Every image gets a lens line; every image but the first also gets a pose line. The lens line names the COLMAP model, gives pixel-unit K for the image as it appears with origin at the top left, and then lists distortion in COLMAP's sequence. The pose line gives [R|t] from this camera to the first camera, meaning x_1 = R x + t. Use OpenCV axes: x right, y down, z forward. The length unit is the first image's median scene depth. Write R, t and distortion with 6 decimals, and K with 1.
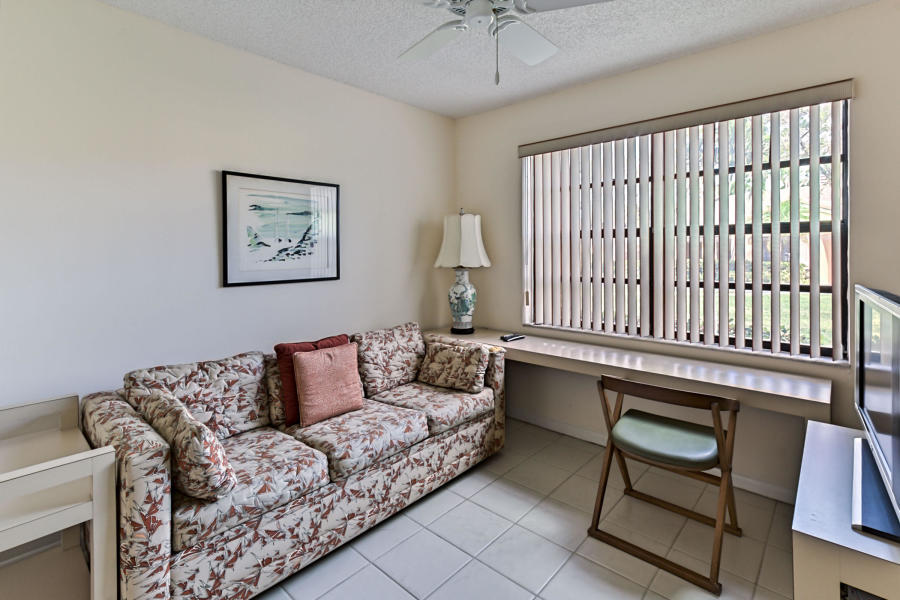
lens RADIAL K [[427.9, 0, 462.9], [0, 427.9, 256.5], [0, 0, 1]] dist [0.000455, 0.001286]
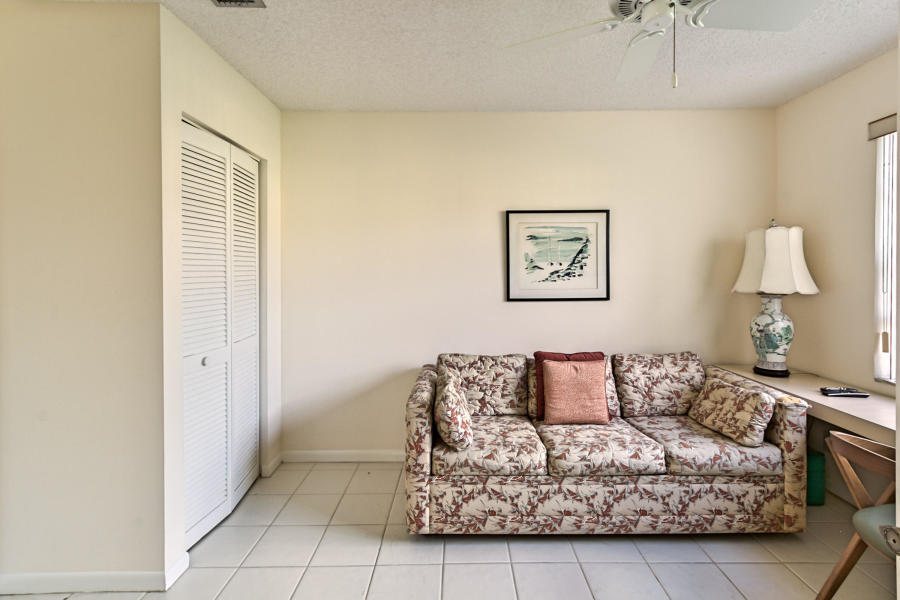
lens RADIAL K [[419.2, 0, 456.6], [0, 419.2, 278.7], [0, 0, 1]] dist [0.000915, 0.000877]
pose [[0.660589, 0.011111, -0.750665, 0.308777], [-0.007107, 0.999938, 0.008547, -0.006875], [0.750714, -0.000311, 0.660627, 0.057653]]
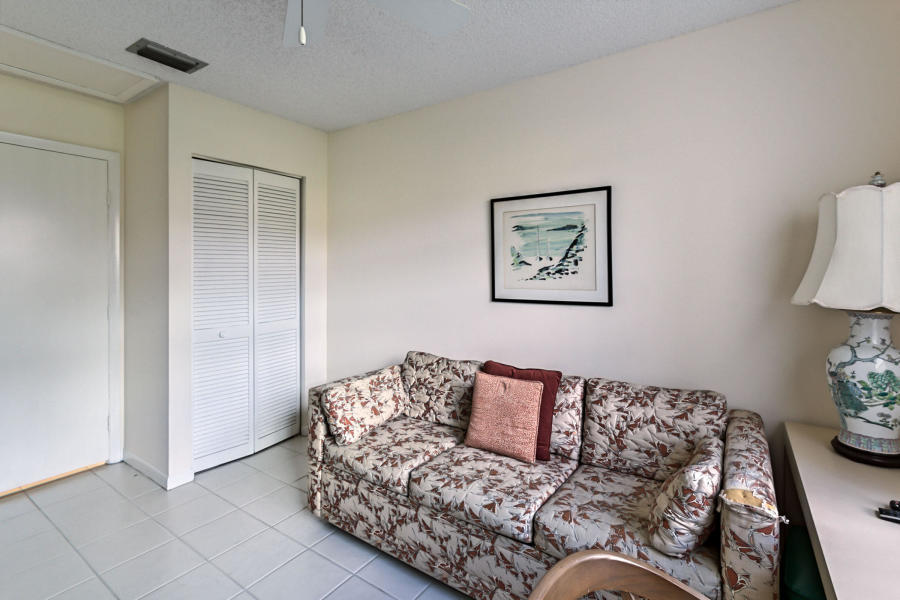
lens RADIAL K [[418.7, 0, 453.8], [0, 418.7, 272.3], [0, 0, 1]] dist [0.000049, 0.000558]
pose [[0.120124, 0.009903, -0.992709, 0.579470], [-0.011277, 0.999899, 0.008610, -0.015892], [0.992695, 0.010160, 0.120224, 0.820527]]
